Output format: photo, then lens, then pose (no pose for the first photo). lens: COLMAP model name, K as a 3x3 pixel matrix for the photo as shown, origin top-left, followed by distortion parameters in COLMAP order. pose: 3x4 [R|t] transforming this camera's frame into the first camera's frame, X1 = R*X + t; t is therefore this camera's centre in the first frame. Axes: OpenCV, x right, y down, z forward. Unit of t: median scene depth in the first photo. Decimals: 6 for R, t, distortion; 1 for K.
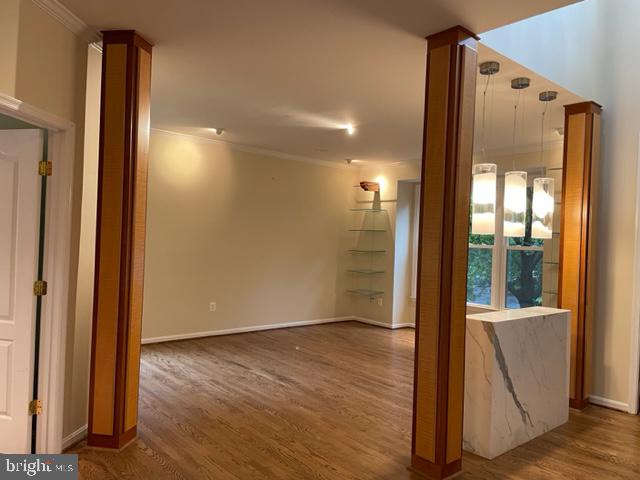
lens RADIAL K [[484.1, 0, 320.0], [0, 484.1, 242.5], [0, 0, 1]] dist [0.027046, -0.009871]
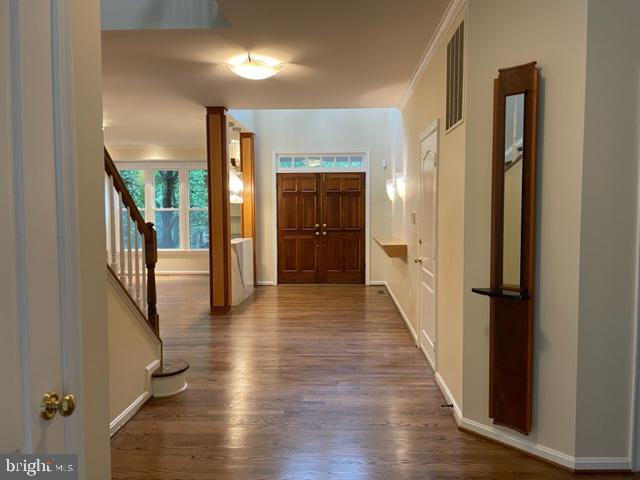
lens RADIAL K [[484.1, 0, 321.2], [0, 484.1, 239.7], [0, 0, 1]] dist [0.027046, -0.009871]
pose [[0.692909, -0.080618, 0.716504, -0.712586], [0.027082, 0.995938, 0.085869, -0.020293], [-0.720517, -0.040095, 0.692277, -0.586895]]
